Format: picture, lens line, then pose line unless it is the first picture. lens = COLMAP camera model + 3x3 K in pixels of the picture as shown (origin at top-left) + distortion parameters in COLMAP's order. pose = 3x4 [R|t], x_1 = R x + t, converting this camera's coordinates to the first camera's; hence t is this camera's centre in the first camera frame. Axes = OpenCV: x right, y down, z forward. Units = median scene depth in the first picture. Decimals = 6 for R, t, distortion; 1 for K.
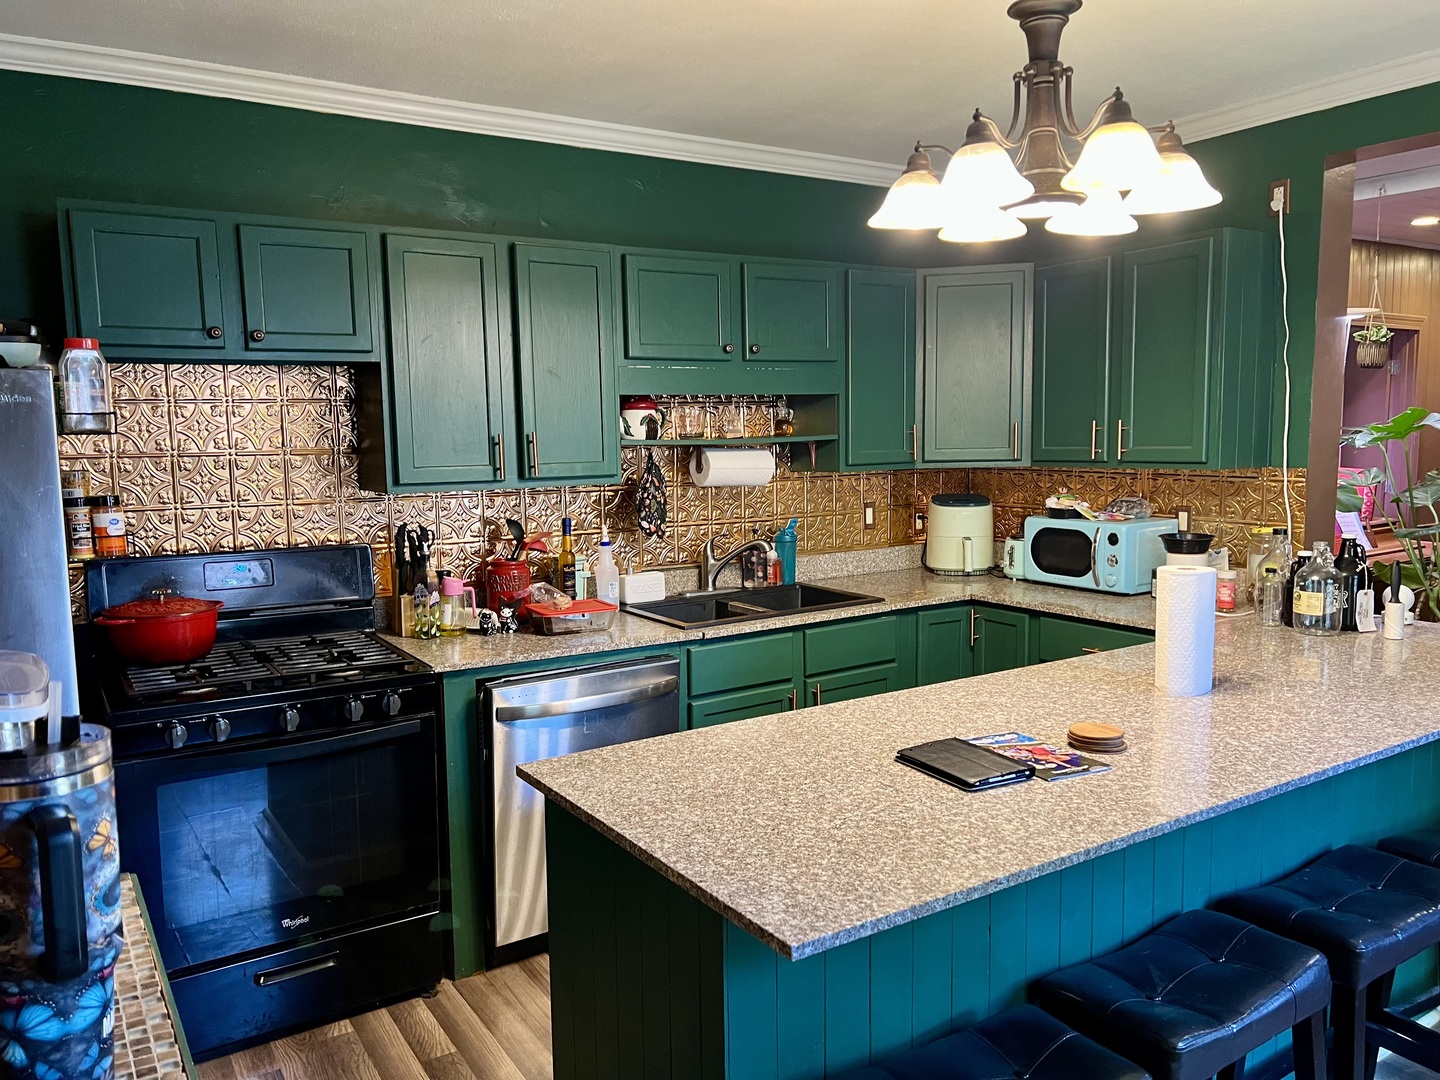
lens RADIAL K [[1083.3, 0, 707.5], [0, 1083.3, 530.0], [0, 0, 1]] dist [0.027575, -0.017643]
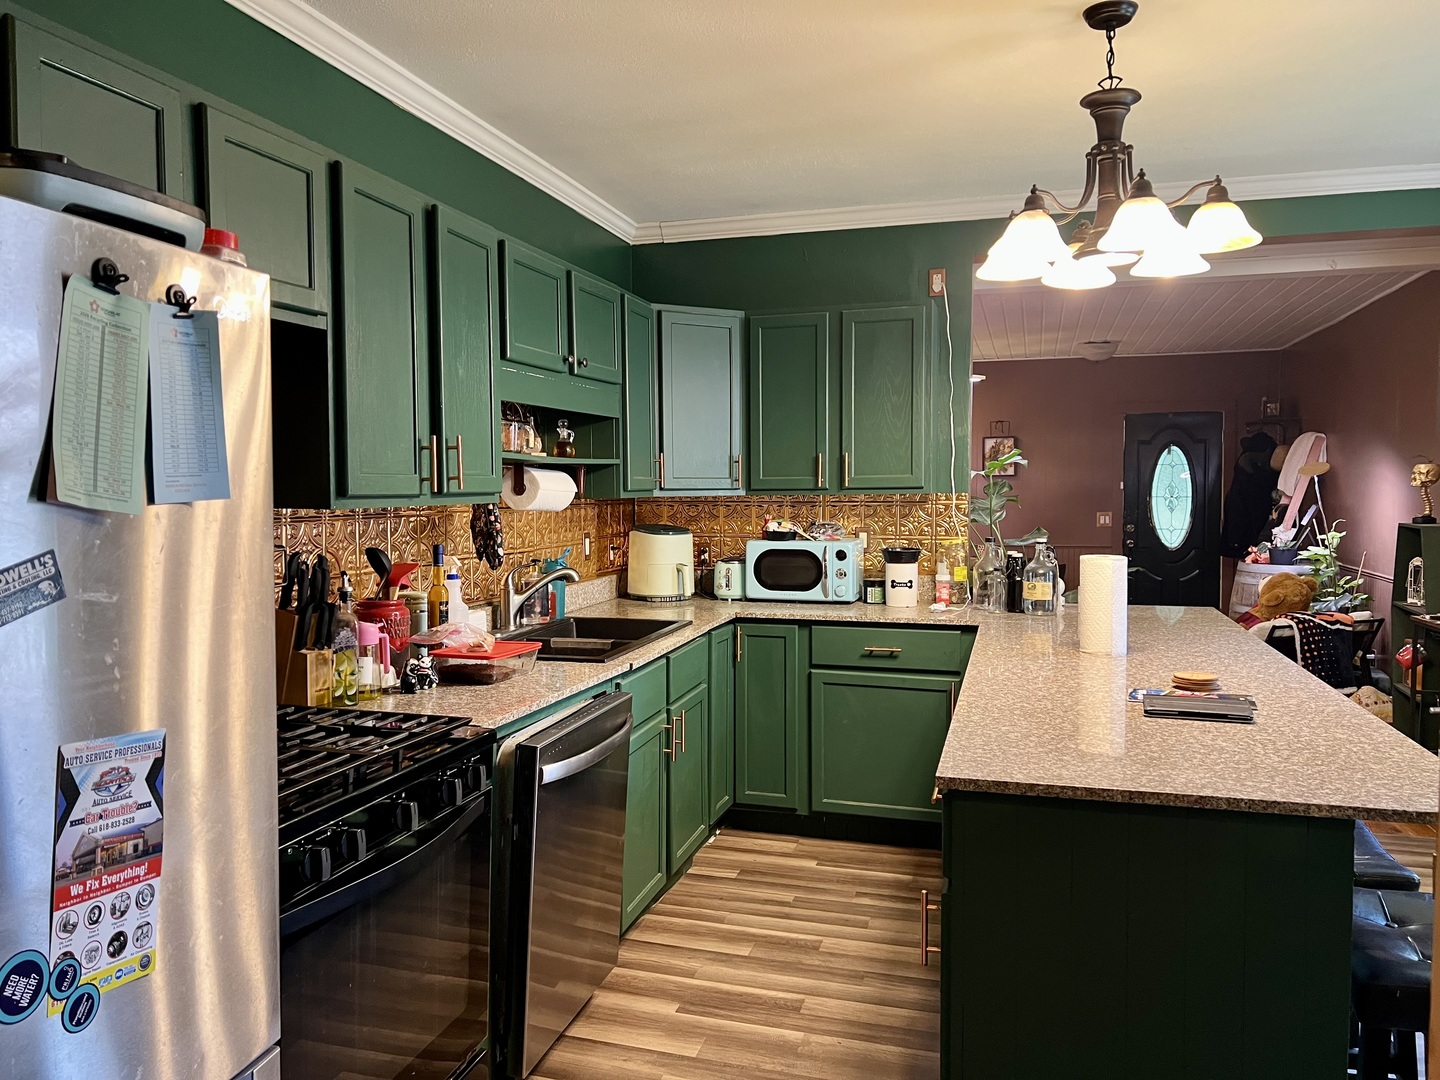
lens RADIAL K [[1083.3, 0, 714.6], [0, 1083.3, 550.5], [0, 0, 1]] dist [0.027575, -0.017643]
pose [[0.747052, -0.026282, 0.664245, -0.482712], [0.052456, 0.998433, -0.019491, 0.018449], [-0.662692, 0.049405, 0.747260, 0.227136]]
